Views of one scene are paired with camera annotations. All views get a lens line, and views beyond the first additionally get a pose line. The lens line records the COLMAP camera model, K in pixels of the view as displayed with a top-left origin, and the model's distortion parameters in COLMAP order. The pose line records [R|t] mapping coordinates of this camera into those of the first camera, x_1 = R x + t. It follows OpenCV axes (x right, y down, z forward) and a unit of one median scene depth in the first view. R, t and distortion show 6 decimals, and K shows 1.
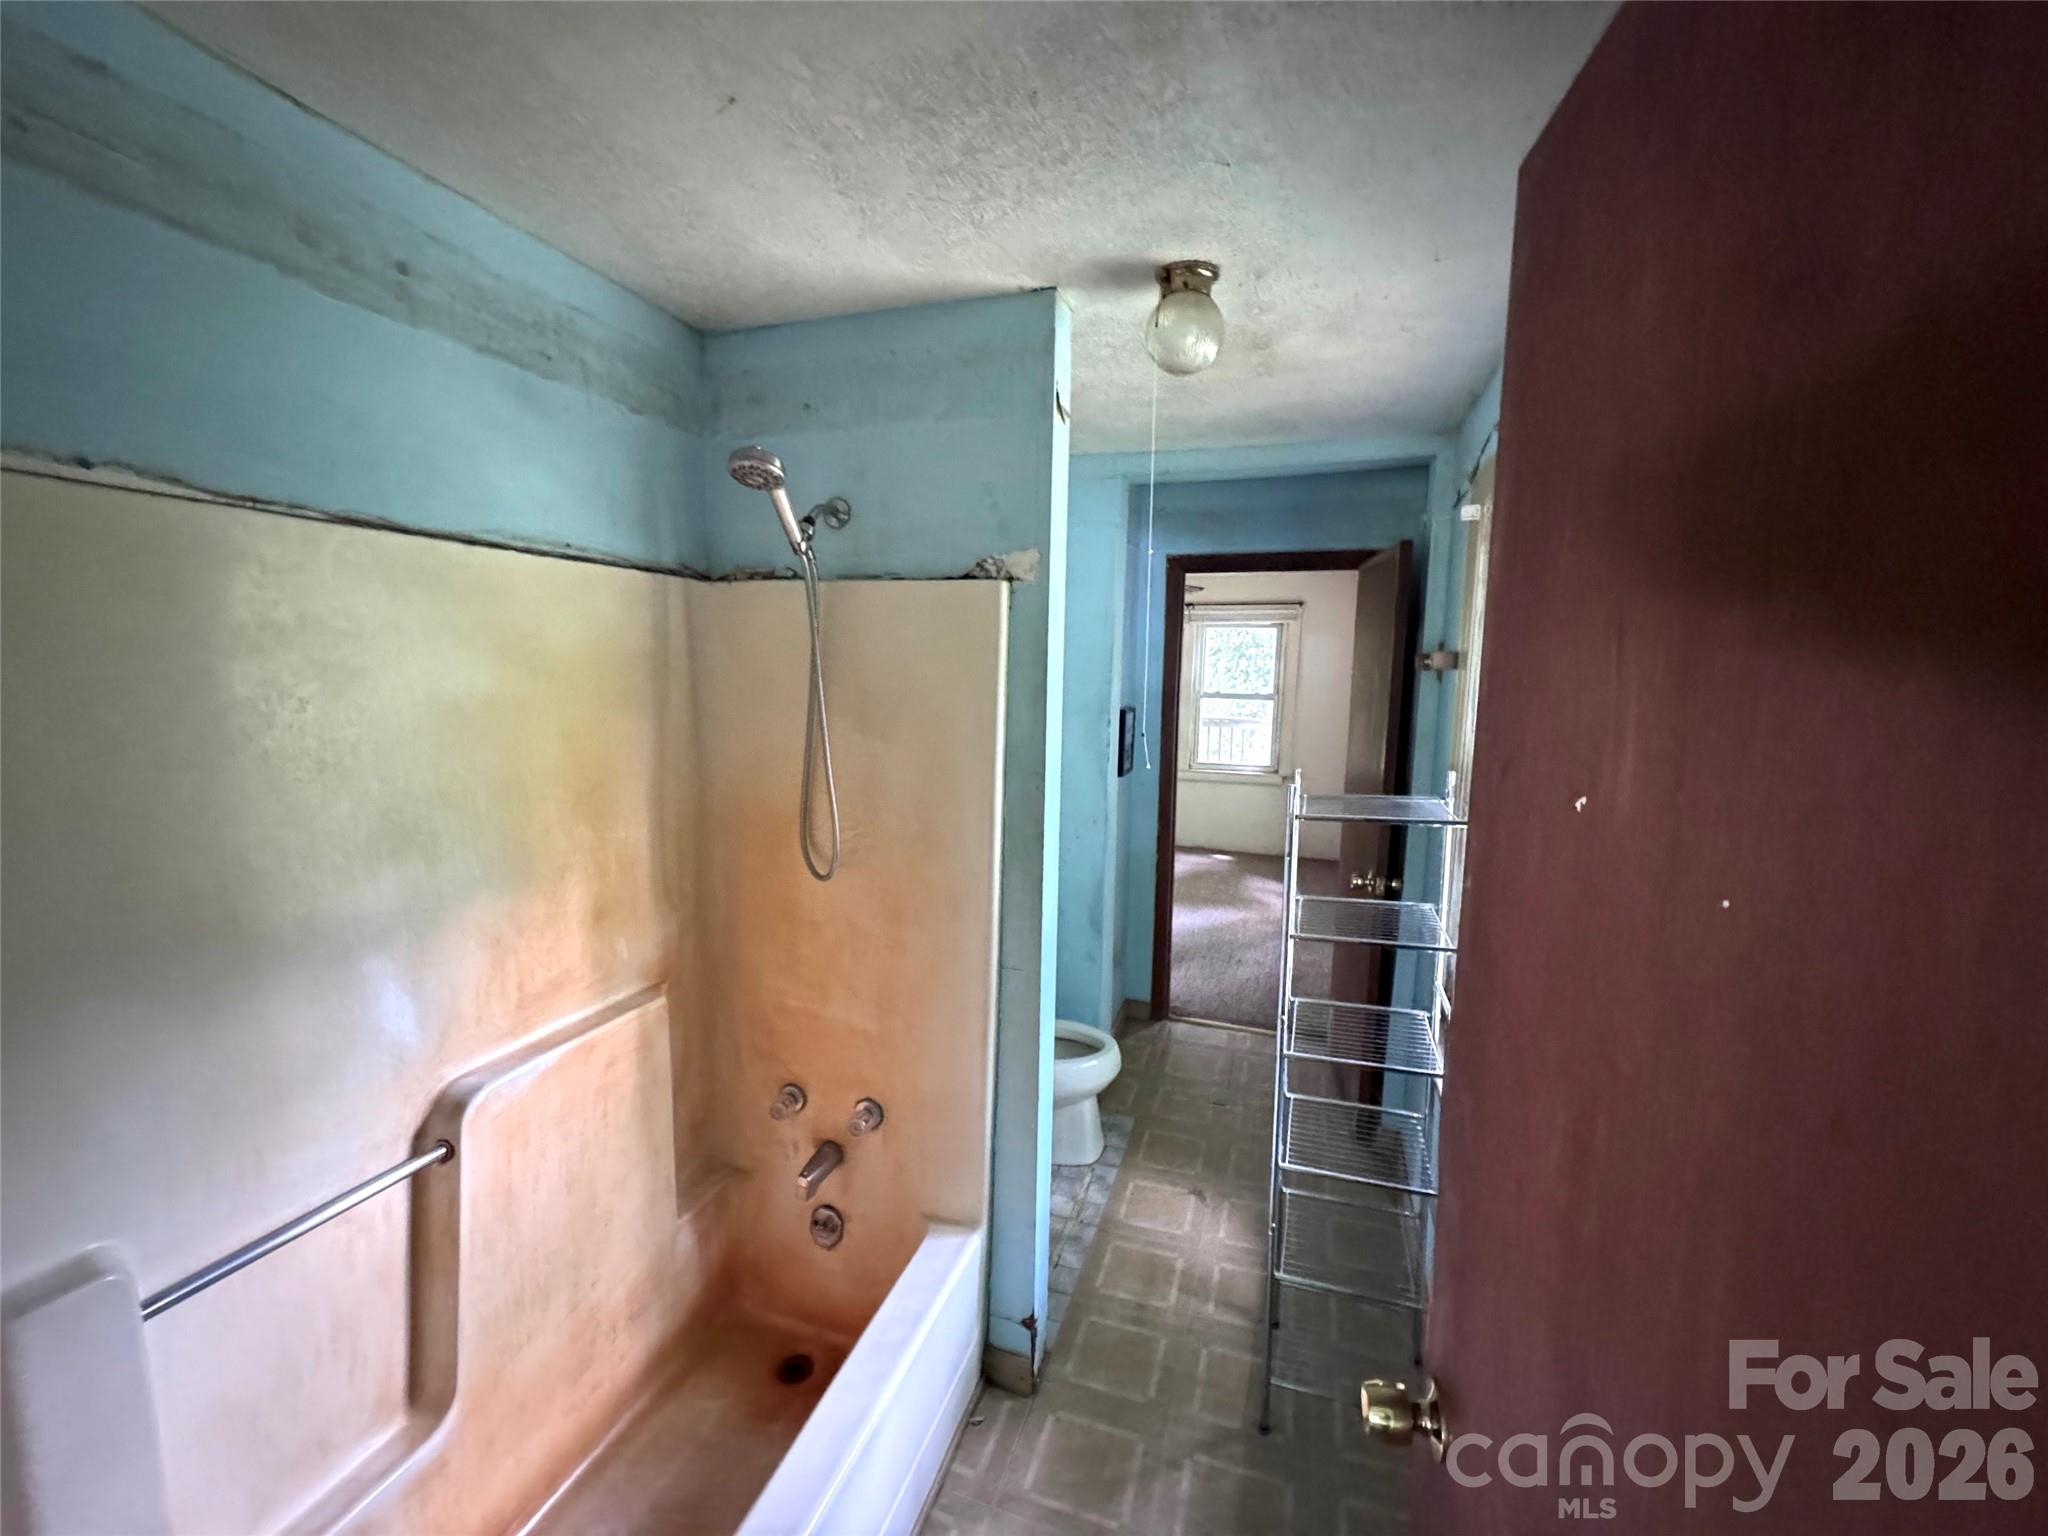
lens RADIAL K [[818.6, 0, 1027.0], [0, 818.6, 773.6], [0, 0, 1]] dist [0.003134, 0.001142]
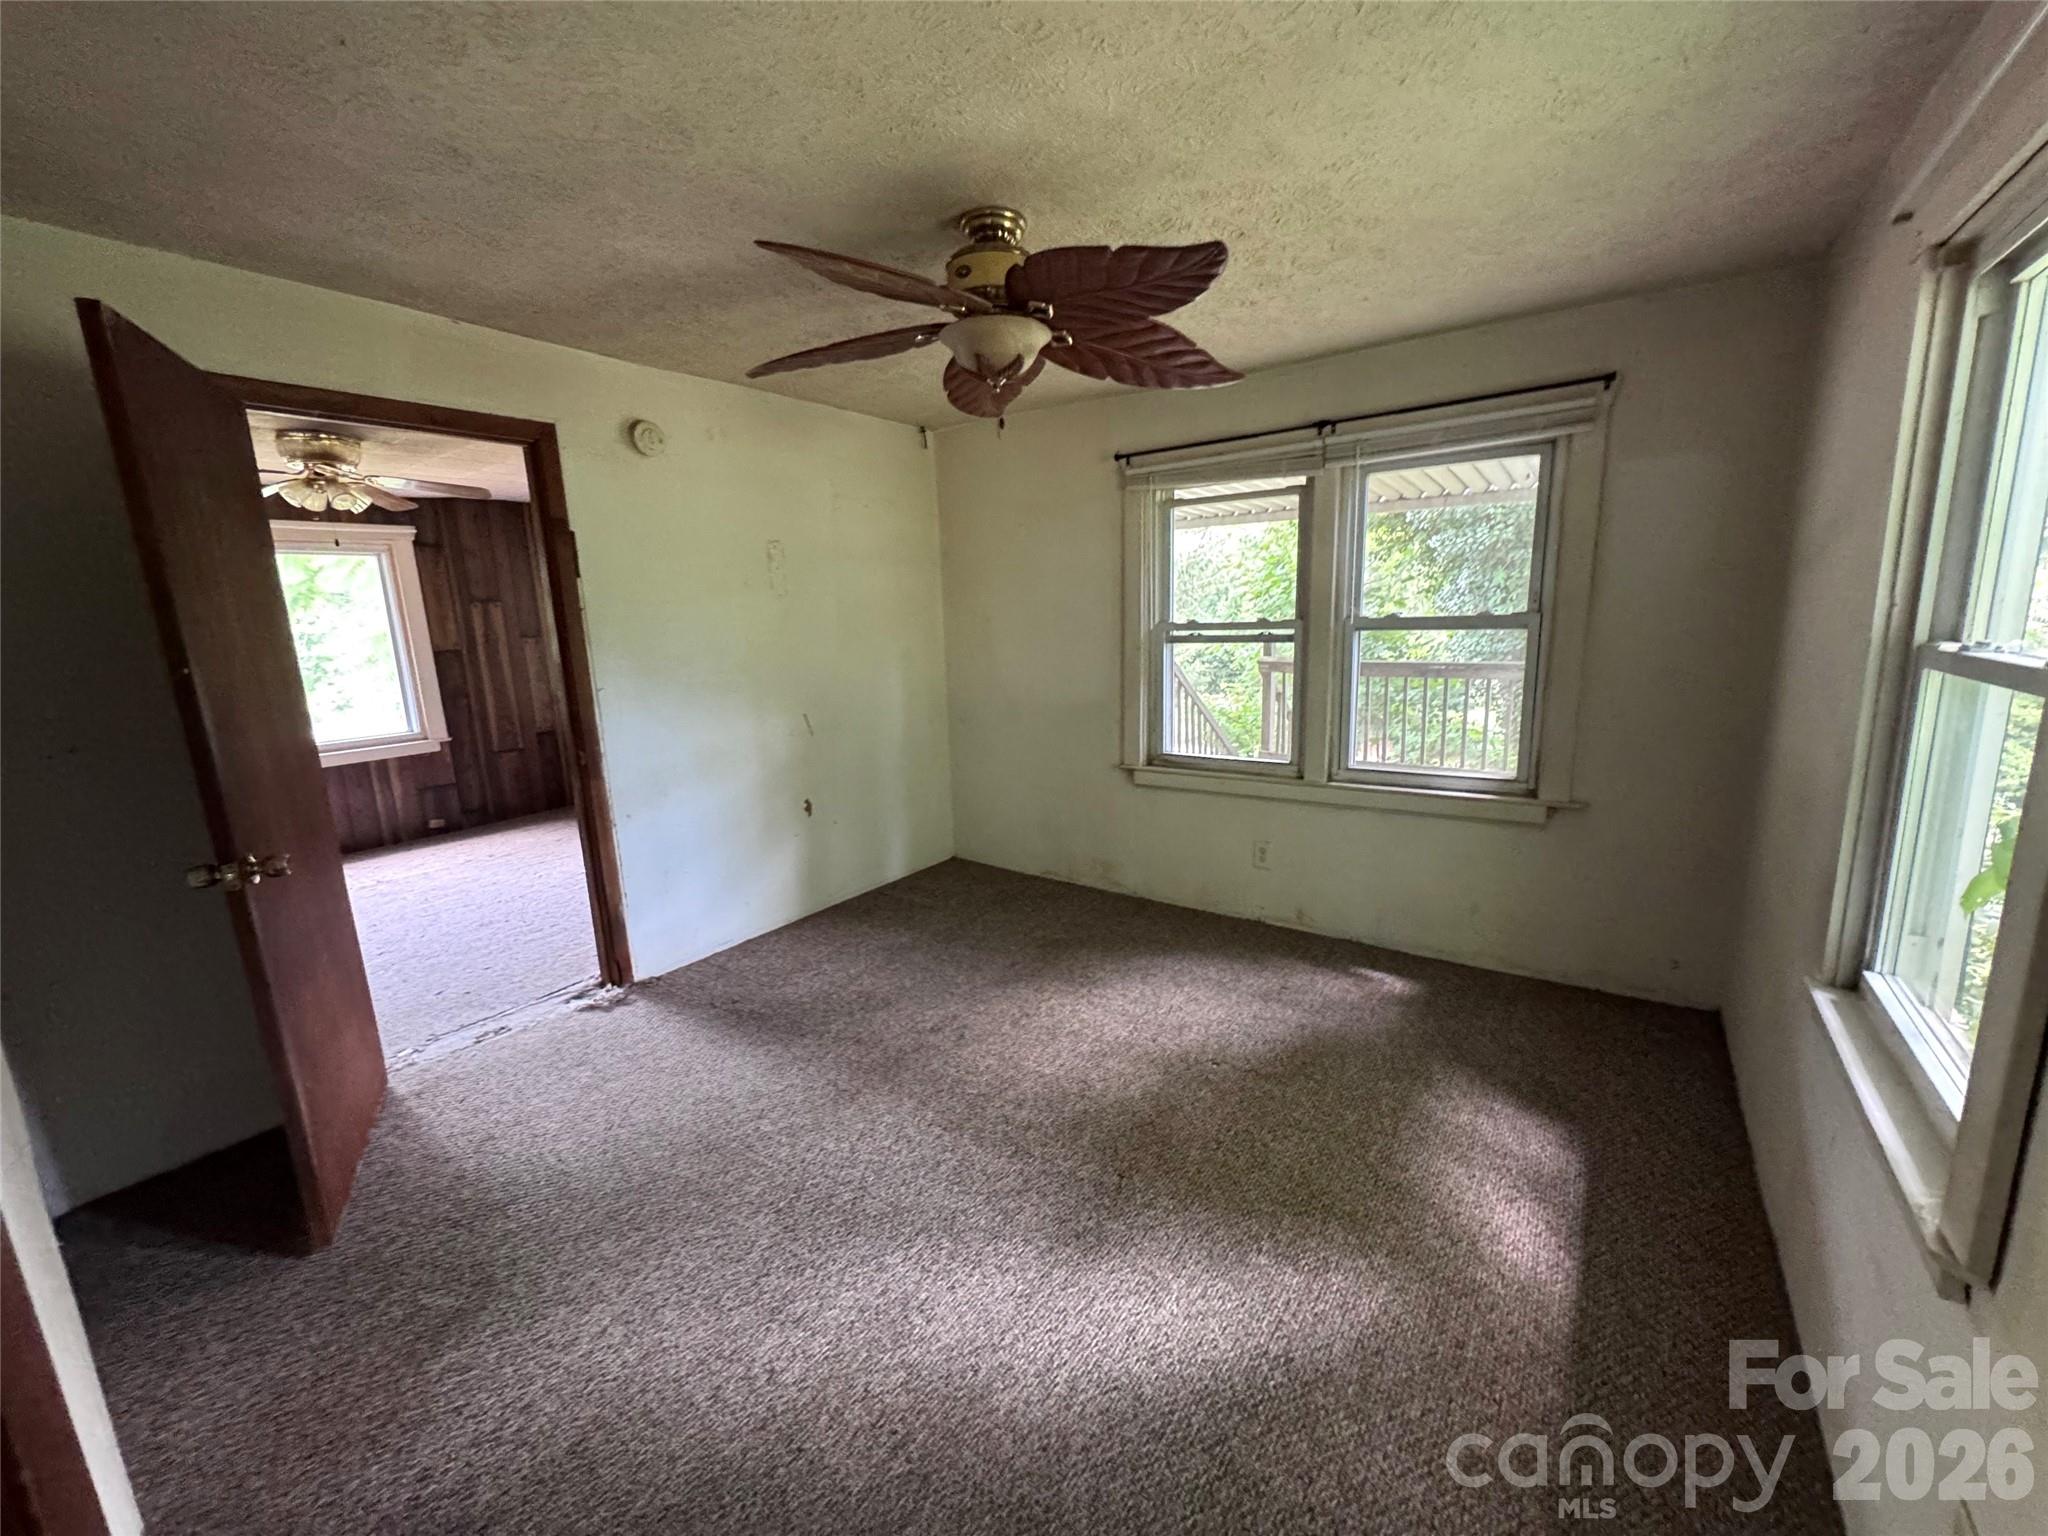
lens RADIAL K [[818.6, 0, 1027.6], [0, 818.6, 764.9], [0, 0, 1]] dist [0.003134, 0.001142]
pose [[0.959812, 0.004684, -0.280604, 0.170629], [0.009826, 0.998687, 0.050282, -0.042315], [0.280471, -0.051019, 0.958506, 0.511923]]
